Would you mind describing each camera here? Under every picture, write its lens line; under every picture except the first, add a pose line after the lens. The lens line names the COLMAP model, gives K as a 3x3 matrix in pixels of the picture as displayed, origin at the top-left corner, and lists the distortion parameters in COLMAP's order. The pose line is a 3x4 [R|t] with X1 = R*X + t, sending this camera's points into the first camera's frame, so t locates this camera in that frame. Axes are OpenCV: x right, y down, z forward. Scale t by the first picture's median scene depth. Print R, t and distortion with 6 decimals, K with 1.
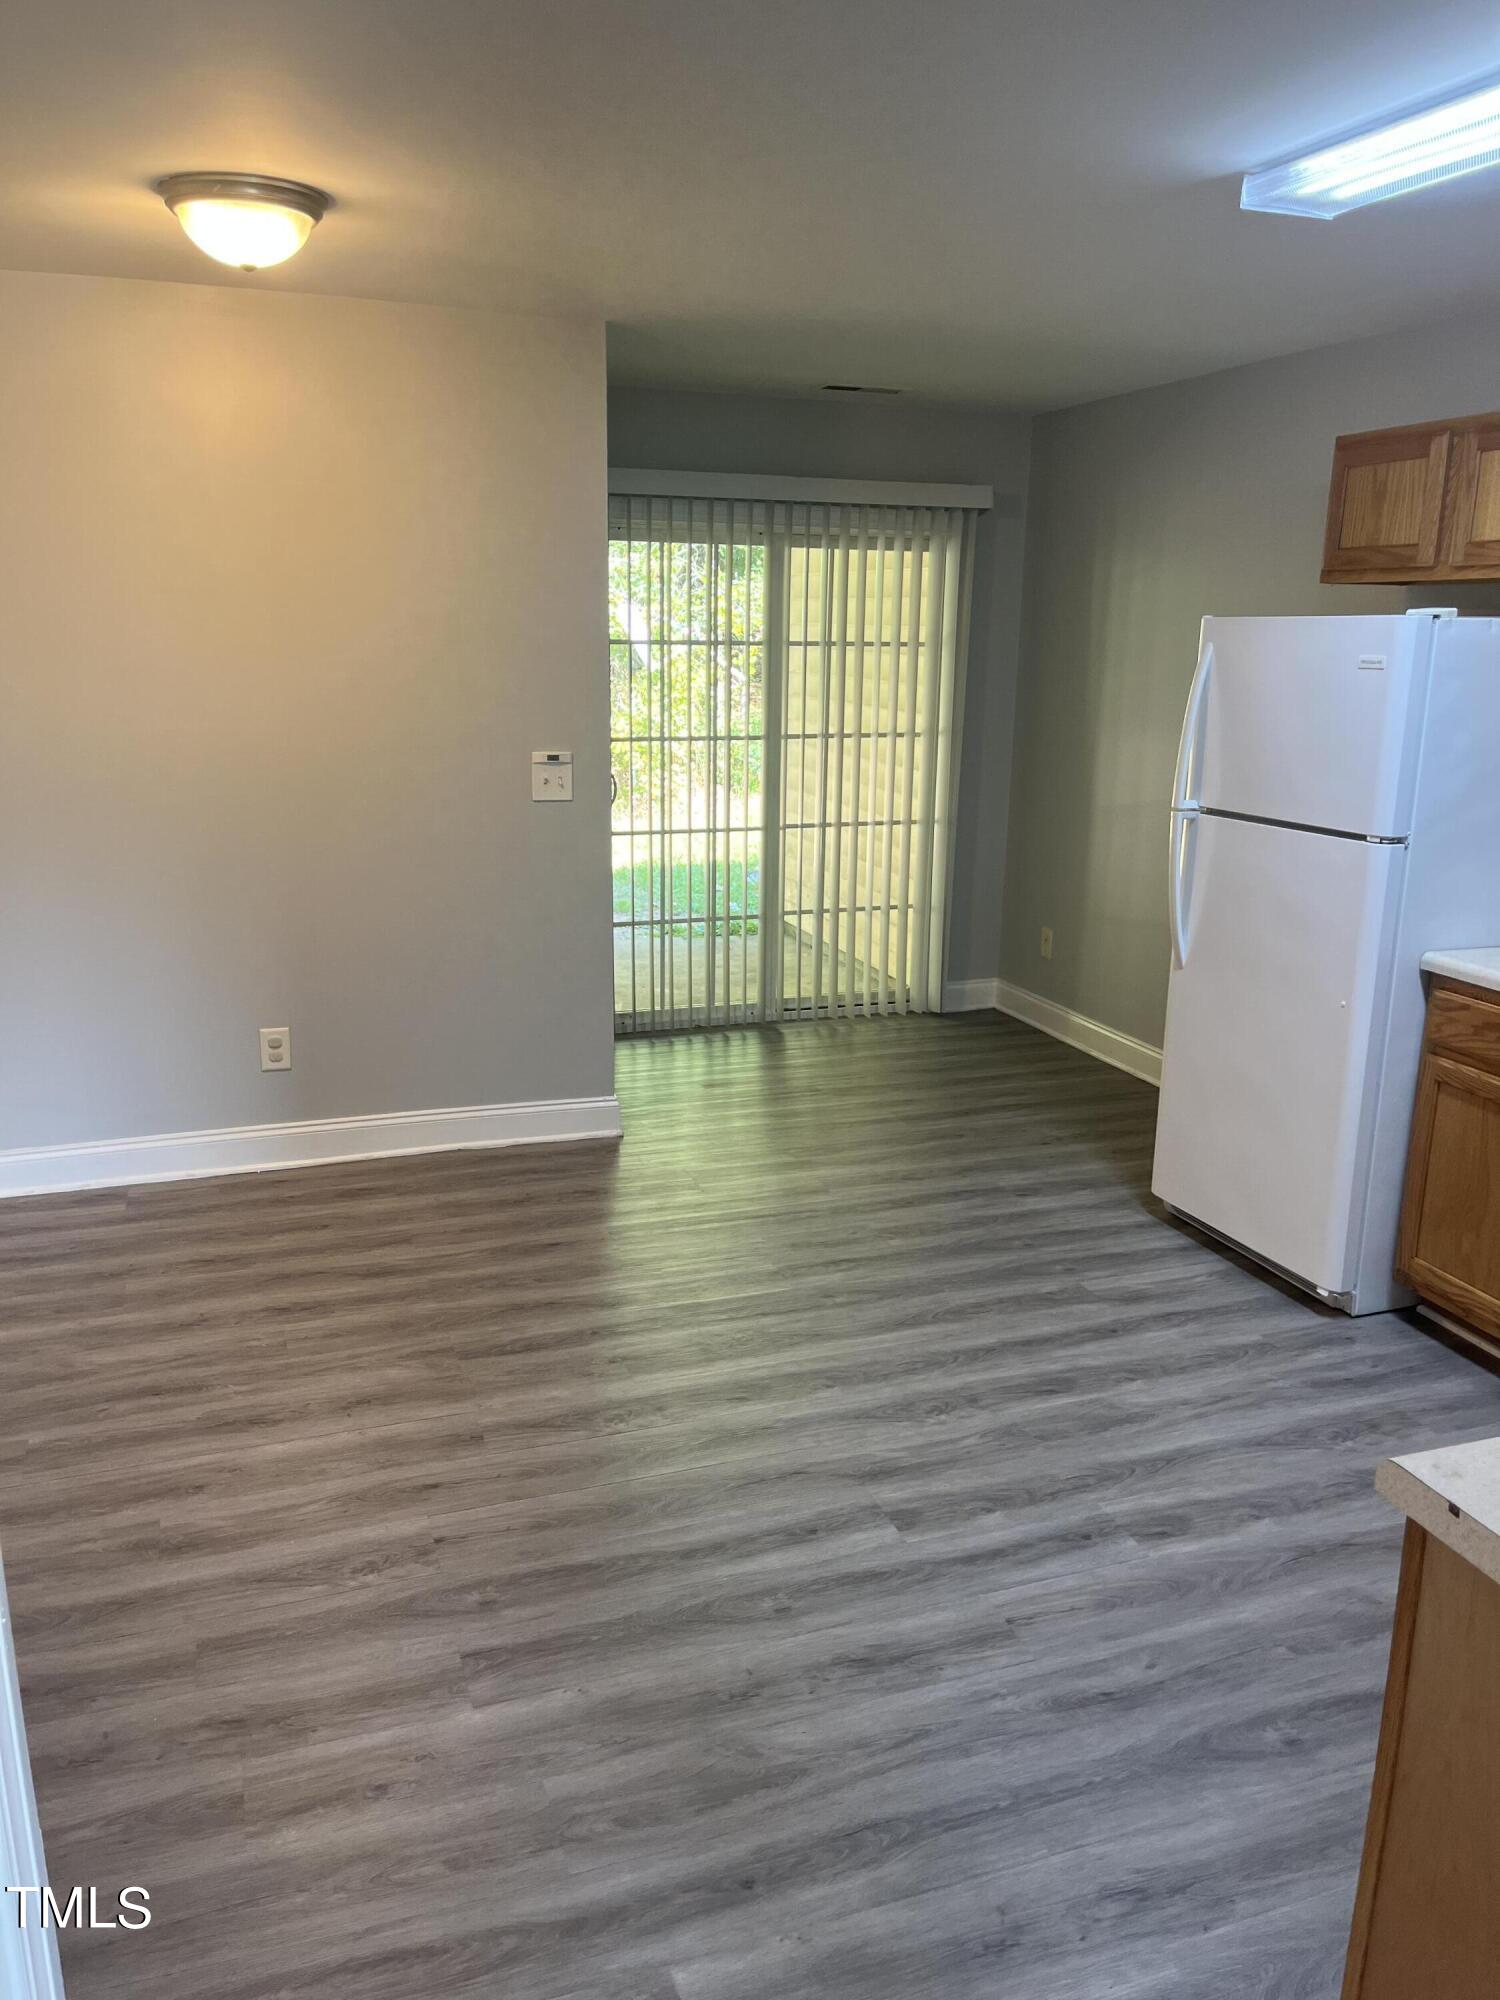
lens RADIAL K [[1514.9, 0, 750.7], [0, 1514.9, 1043.0], [0, 0, 1]] dist [0.003180, -0.004822]
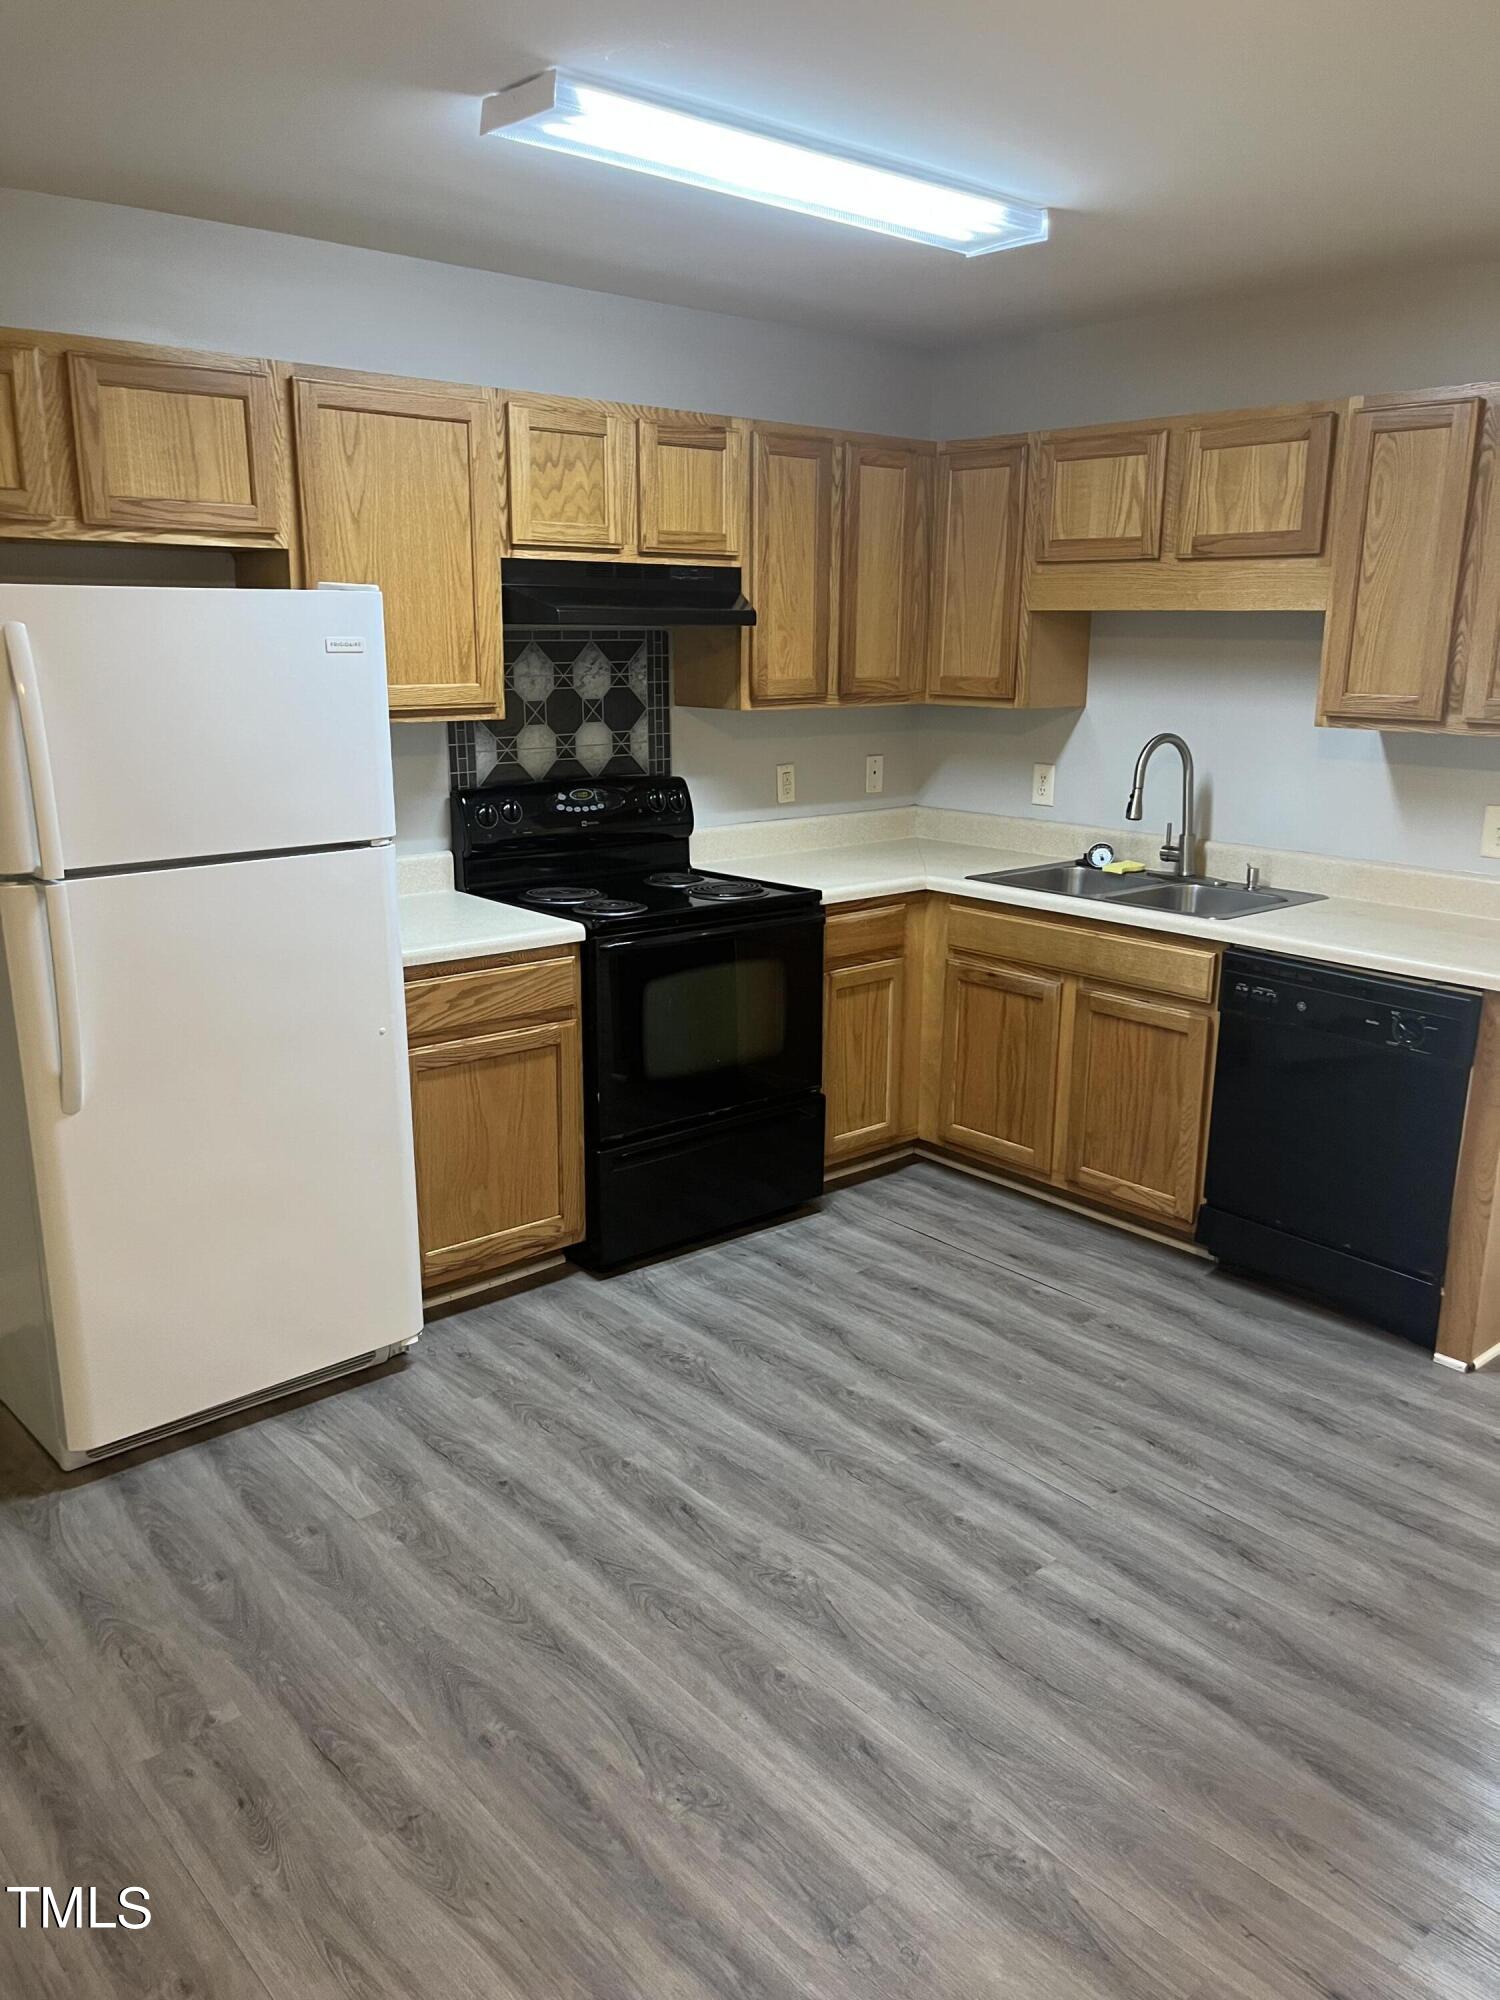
lens RADIAL K [[1514.9, 0, 750.7], [0, 1514.9, 1043.0], [0, 0, 1]] dist [0.003180, -0.004822]
pose [[-0.361834, -0.272798, 0.891435, -0.521278], [0.236344, 0.898143, 0.370783, -0.324757], [-0.901786, 0.344848, -0.260505, 1.137861]]
